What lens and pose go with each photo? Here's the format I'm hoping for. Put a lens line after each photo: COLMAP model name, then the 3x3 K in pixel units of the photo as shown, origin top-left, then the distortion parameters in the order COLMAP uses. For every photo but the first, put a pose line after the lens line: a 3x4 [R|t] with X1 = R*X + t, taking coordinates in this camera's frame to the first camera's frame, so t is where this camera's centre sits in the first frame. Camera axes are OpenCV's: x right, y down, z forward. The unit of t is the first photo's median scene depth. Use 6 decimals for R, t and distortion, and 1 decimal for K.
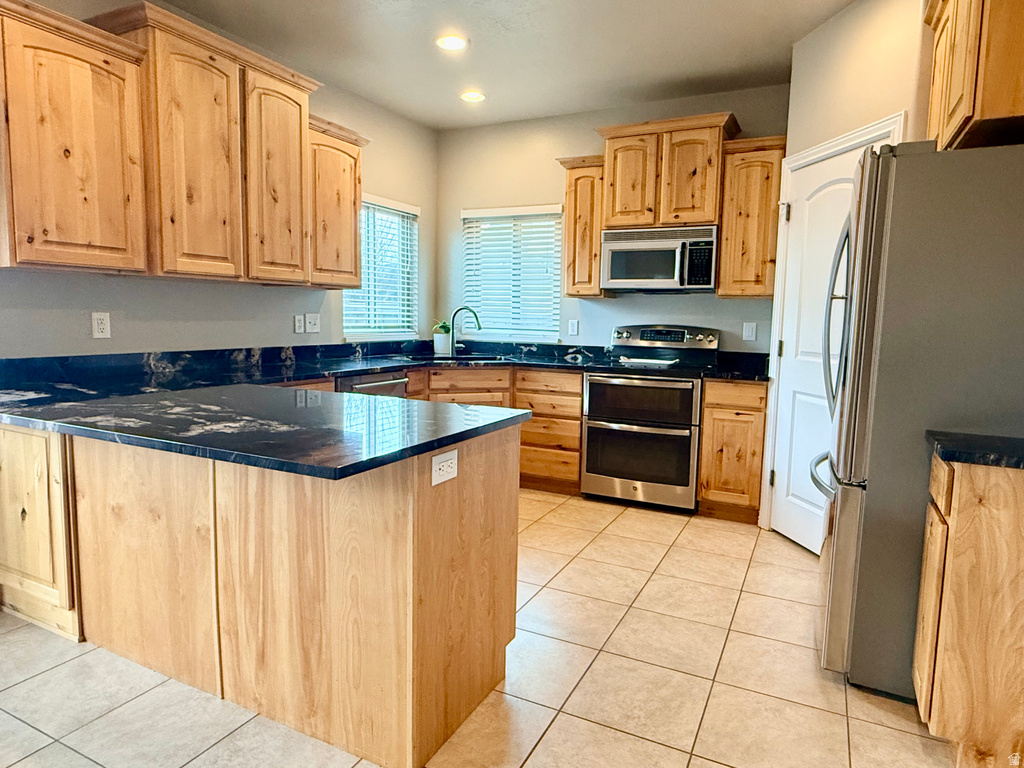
lens RADIAL K [[627.0, 0, 505.1], [0, 627.0, 381.9], [0, 0, 1]] dist [0.003381, 0.001271]
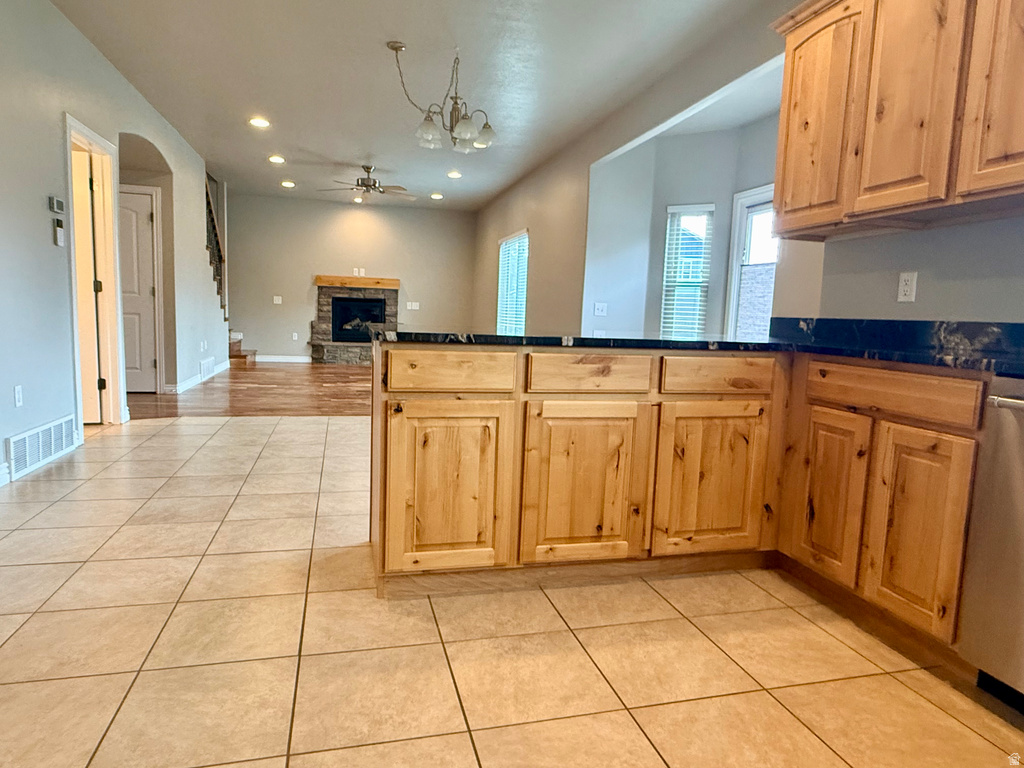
lens RADIAL K [[627.0, 0, 505.1], [0, 627.0, 381.9], [0, 0, 1]] dist [0.003381, 0.001271]
pose [[-0.744742, 0.028310, -0.666752, 0.351759], [-0.119737, 0.977218, 0.175236, -0.045440], [0.656523, 0.210340, -0.724386, 1.247796]]
